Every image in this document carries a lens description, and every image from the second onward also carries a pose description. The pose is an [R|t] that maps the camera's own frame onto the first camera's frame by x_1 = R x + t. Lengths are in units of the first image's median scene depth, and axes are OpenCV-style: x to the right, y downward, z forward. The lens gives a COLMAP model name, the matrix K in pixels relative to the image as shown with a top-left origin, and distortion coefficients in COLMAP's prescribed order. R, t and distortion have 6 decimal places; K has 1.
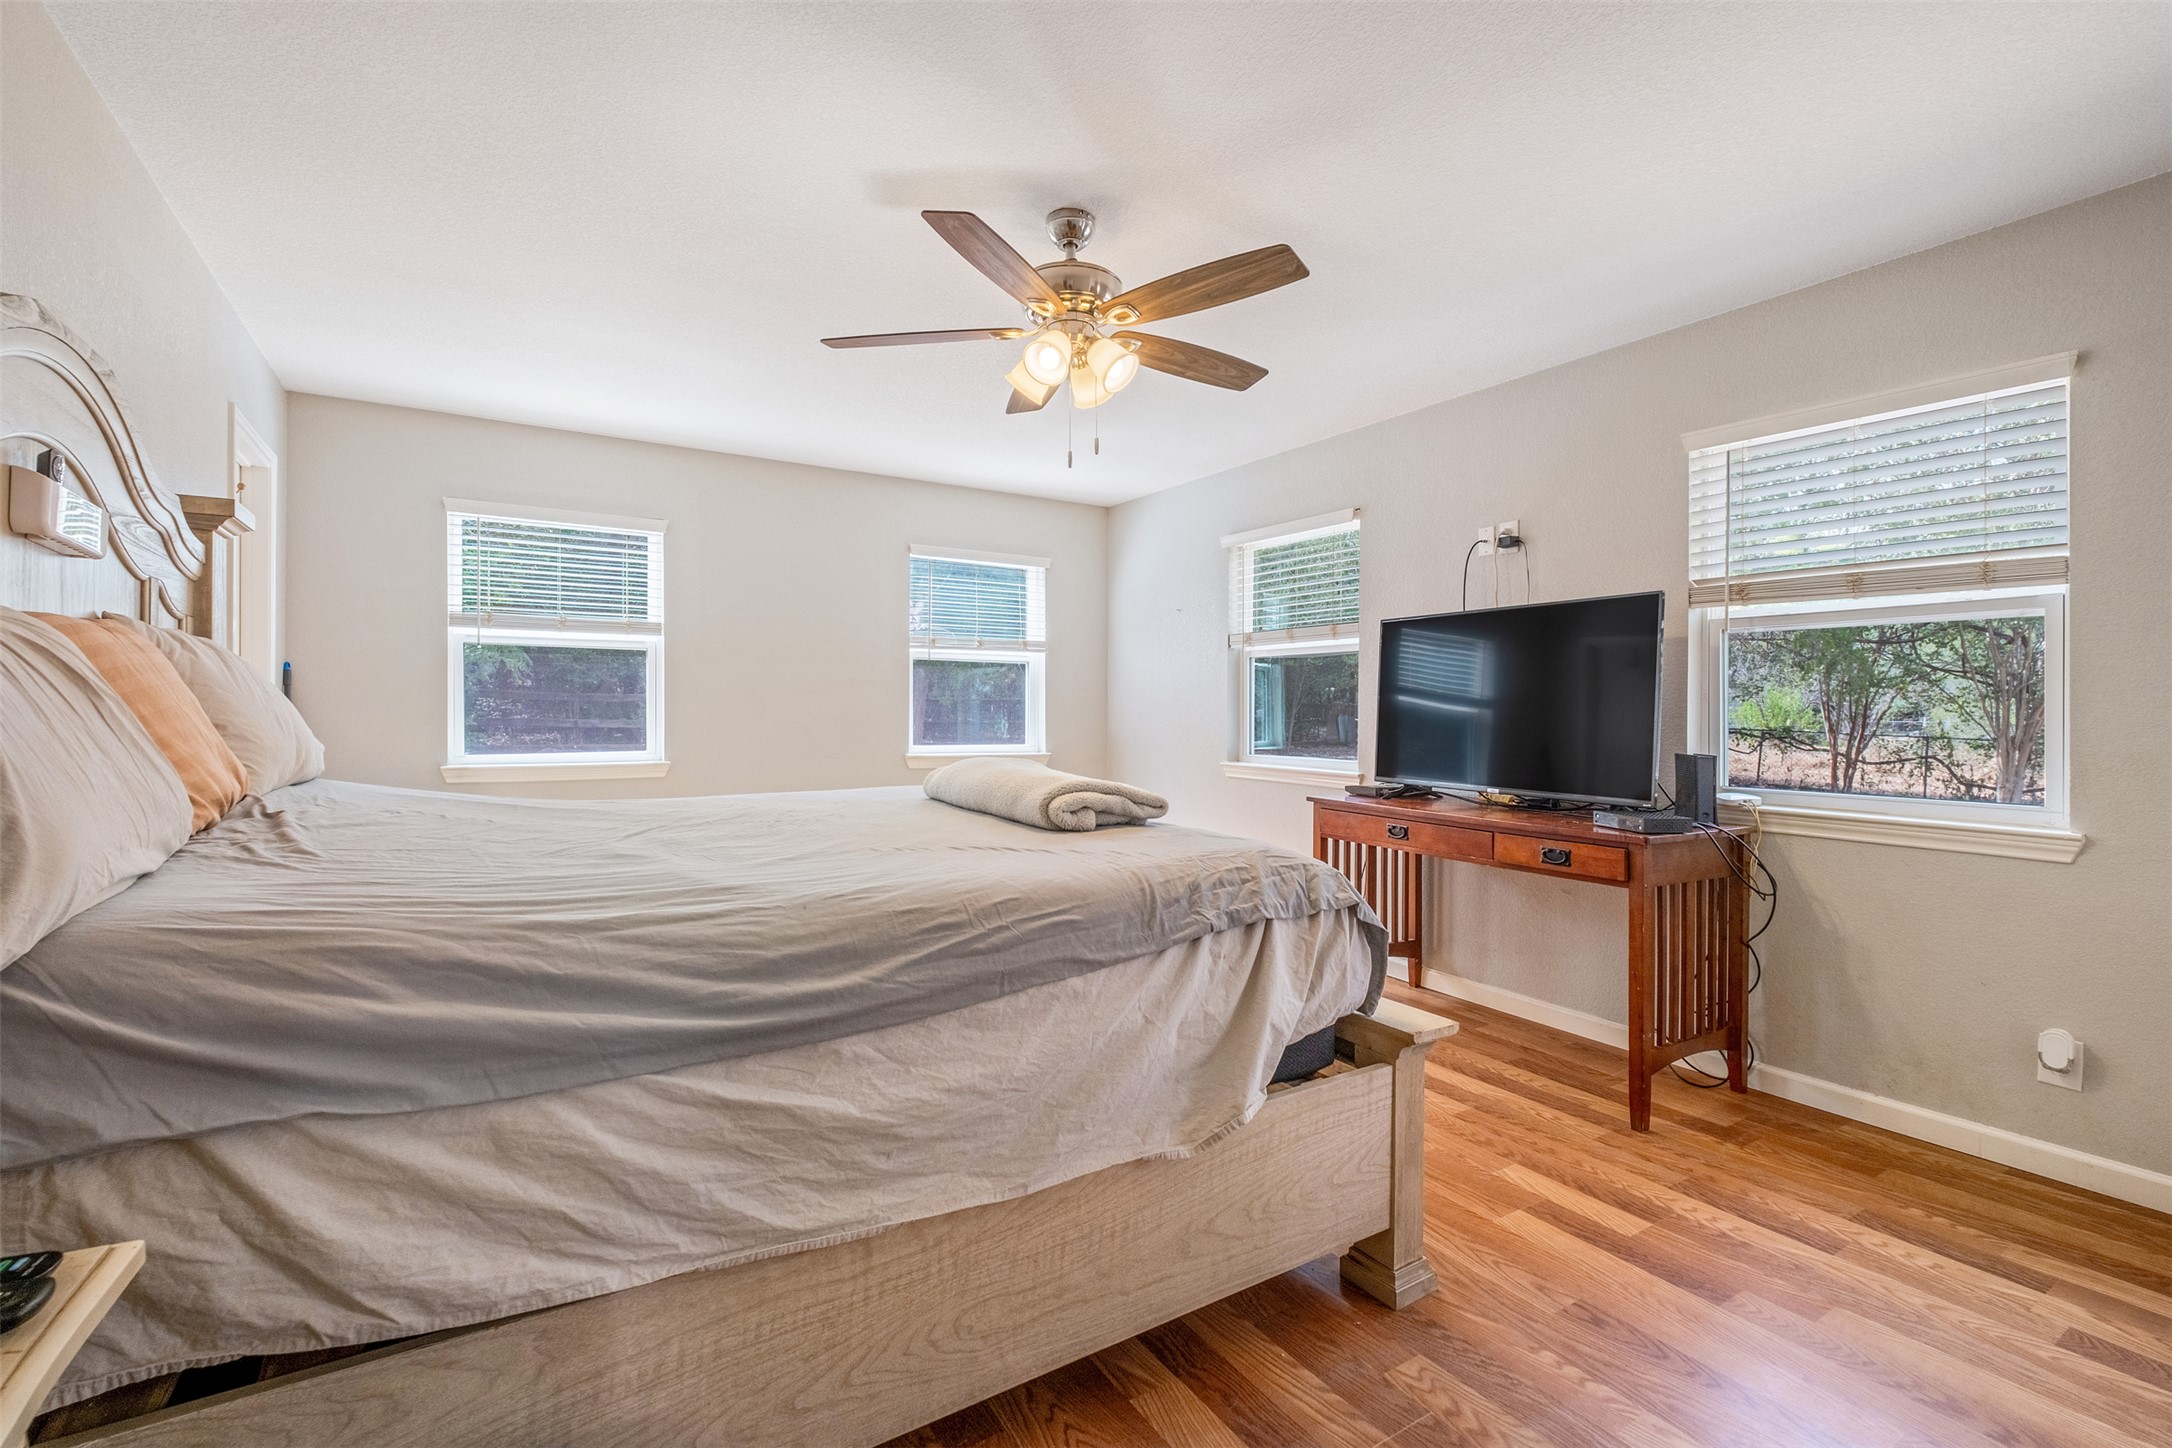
lens RADIAL K [[946.2, 0, 1086.8], [0, 946.2, 717.8], [0, 0, 1]] dist [-0.002925, -0.002327]
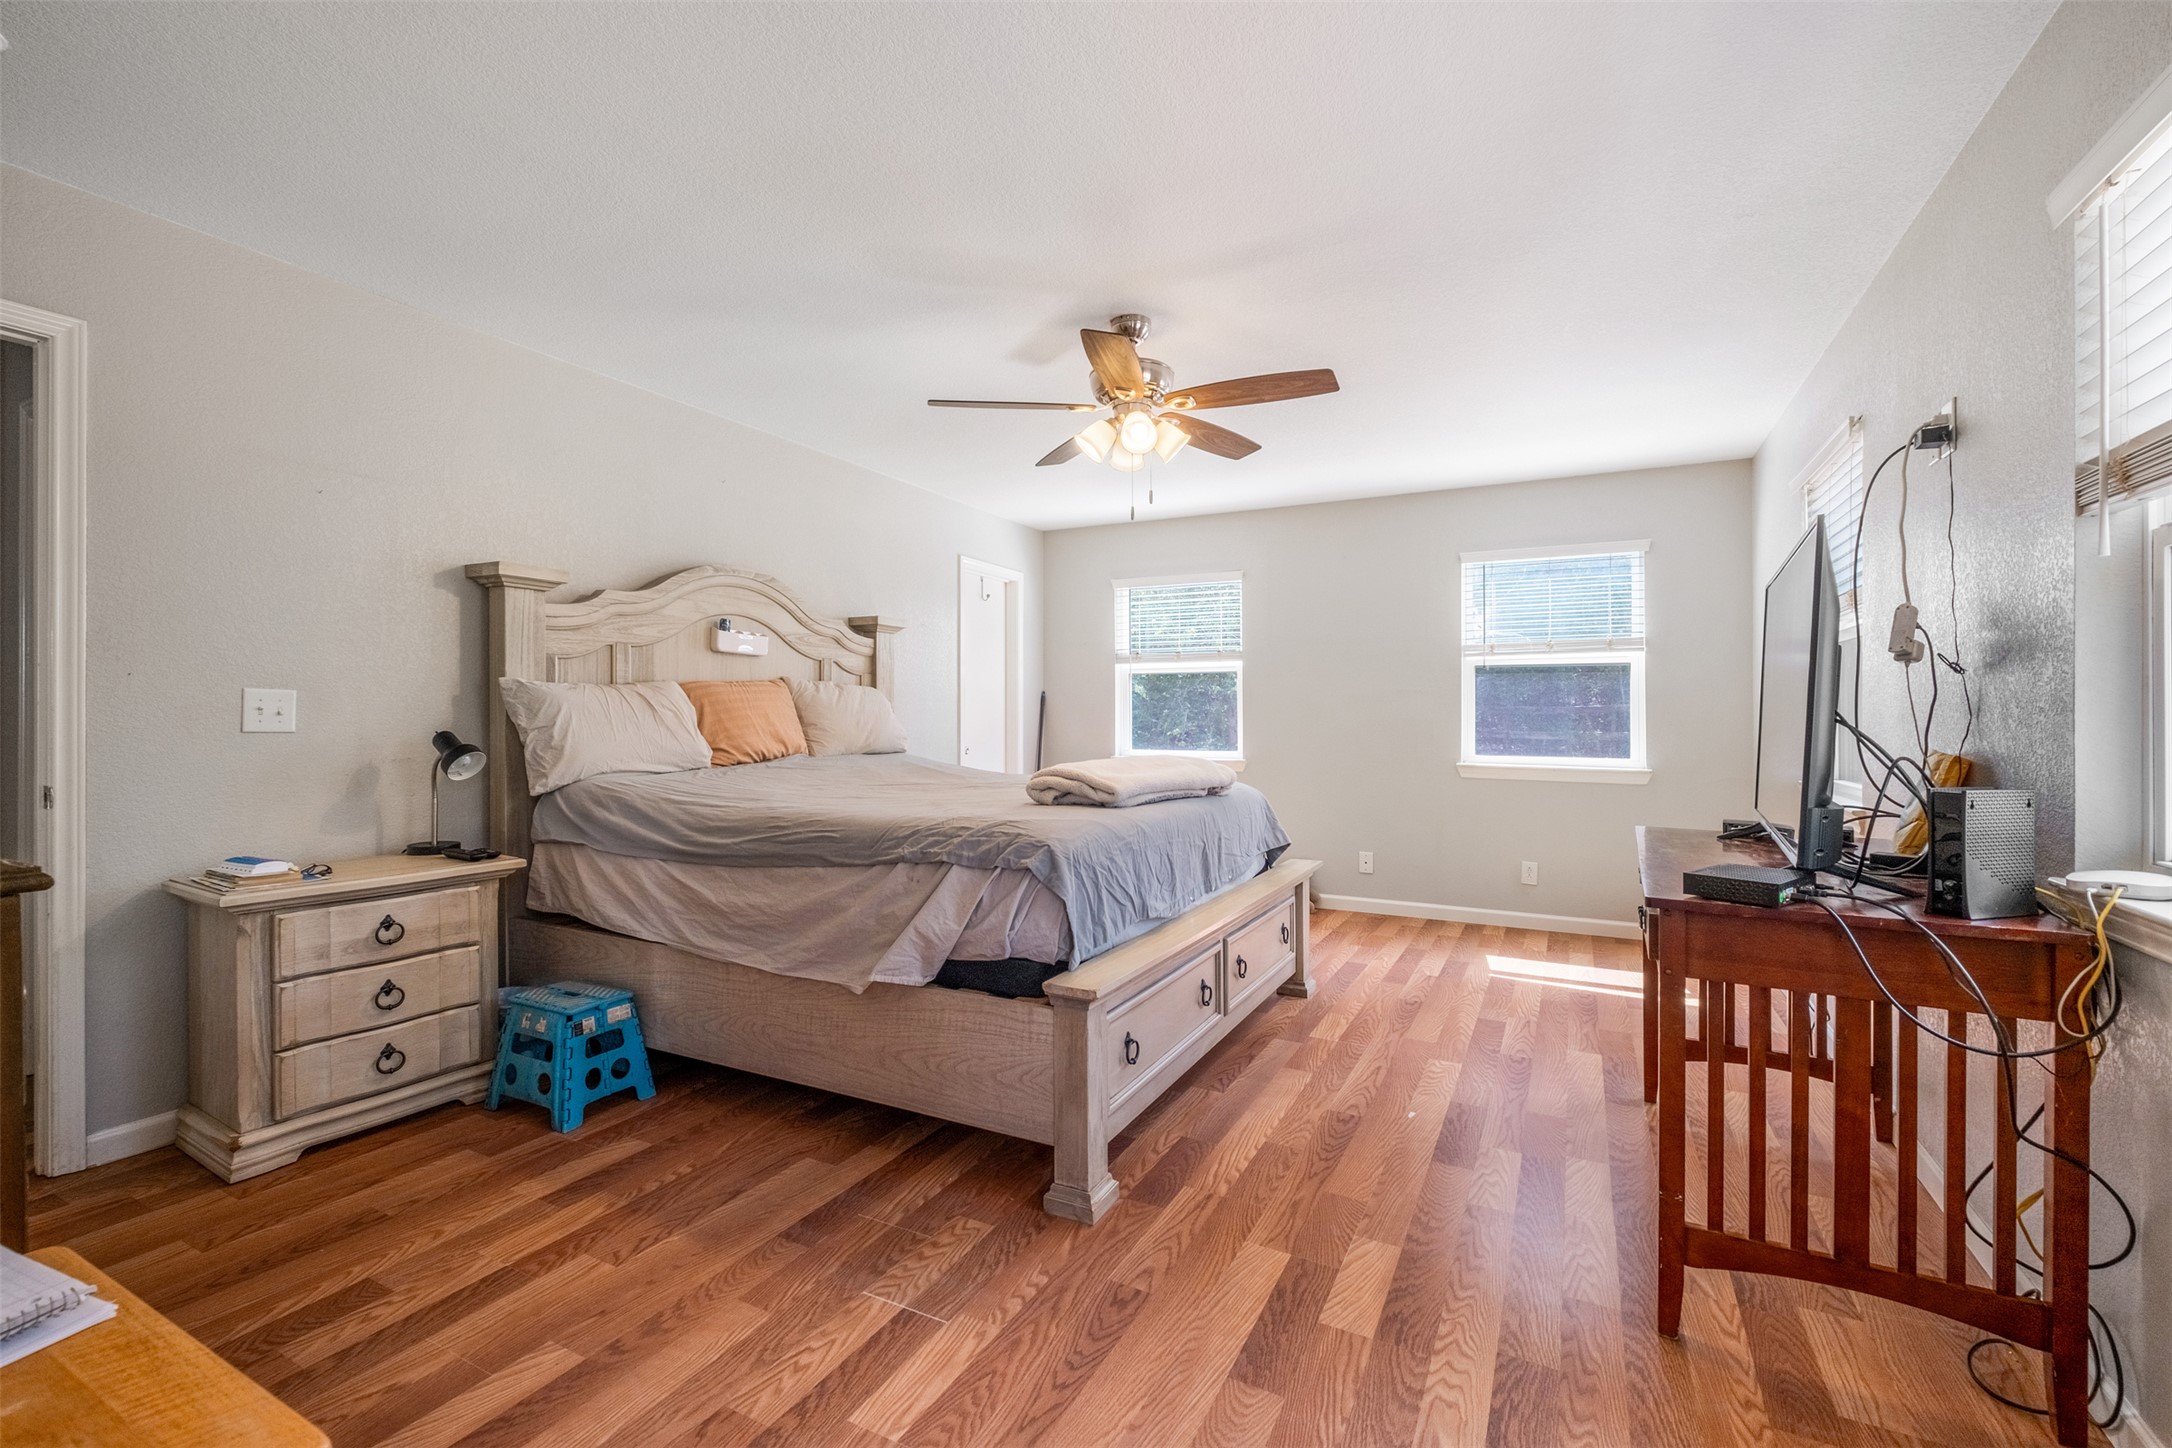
lens RADIAL K [[946.2, 0, 1085.0], [0, 946.2, 720.5], [0, 0, 1]] dist [-0.002925, -0.002327]
pose [[0.501746, -0.003296, -0.865008, 1.398881], [-0.005457, 0.999961, -0.006975, 0.010292], [0.864998, 0.008220, 0.501709, 0.437015]]
